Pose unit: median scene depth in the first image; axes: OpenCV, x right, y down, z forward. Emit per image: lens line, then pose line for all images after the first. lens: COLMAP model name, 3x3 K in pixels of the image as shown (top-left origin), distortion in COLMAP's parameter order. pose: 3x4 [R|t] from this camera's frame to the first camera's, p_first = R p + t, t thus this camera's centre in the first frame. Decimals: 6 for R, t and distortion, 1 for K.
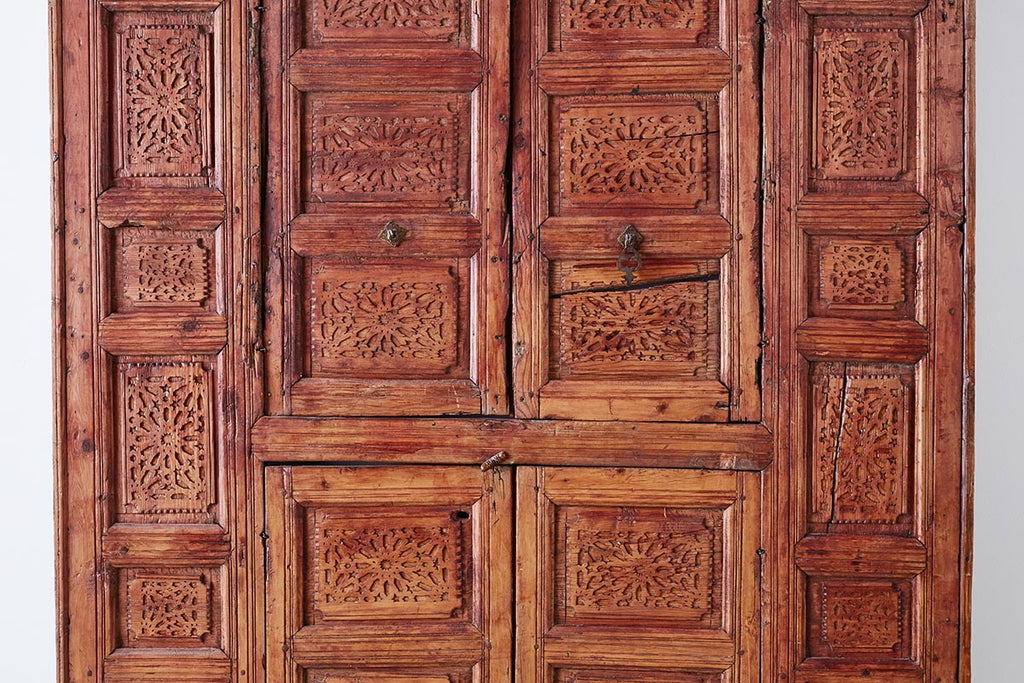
lens RADIAL K [[1535.2, 0, 577.8], [0, 1535.2, 326.0], [0, 0, 1]] dist [-0.030885, 0.000000]
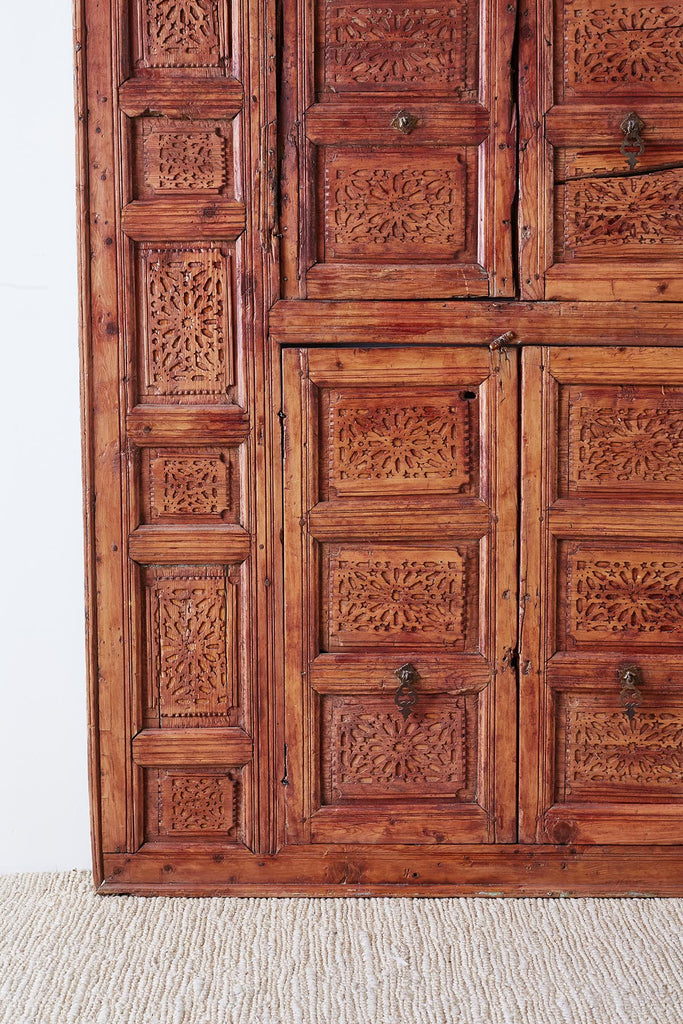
lens RADIAL K [[1535.2, 0, 390.5], [0, 1535.2, 518.3], [0, 0, 1]] dist [-0.030885, 0.000000]
pose [[0.999797, -0.007797, 0.018560, -0.151241], [0.006801, 0.998563, 0.053154, 0.153020], [-0.018948, -0.053017, 0.998414, -0.051940]]
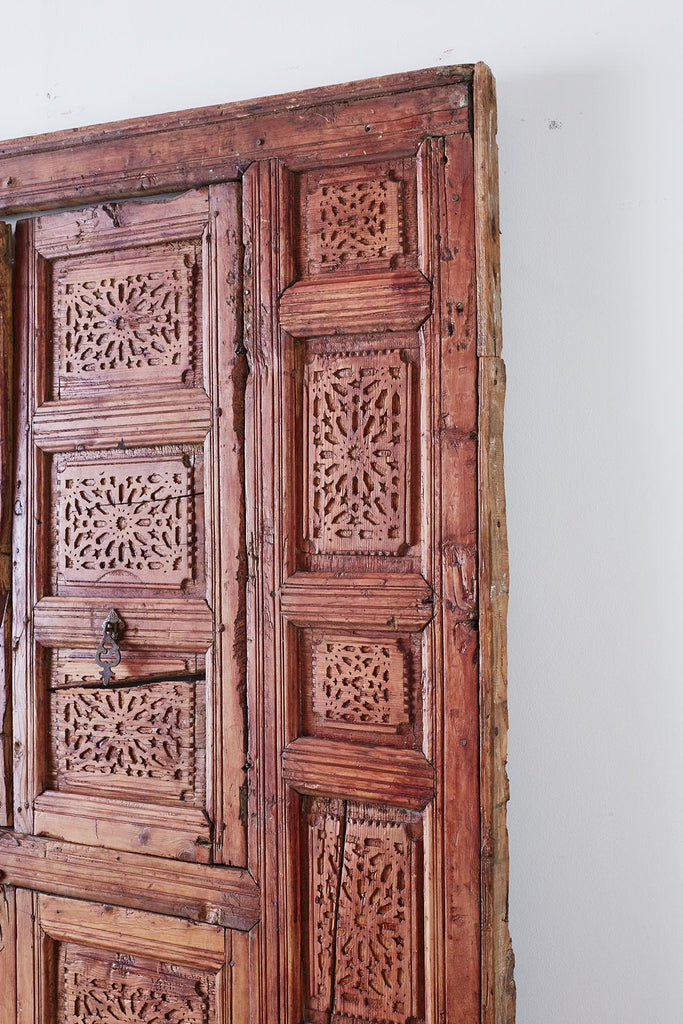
lens RADIAL K [[1535.2, 0, 329.7], [0, 1535.2, 514.0], [0, 0, 1]] dist [-0.030885, 0.000000]
pose [[0.859530, -0.009217, -0.511002, 0.547973], [-0.009420, 0.999382, -0.033870, -0.089306], [0.510998, 0.033926, 0.858912, 0.352860]]
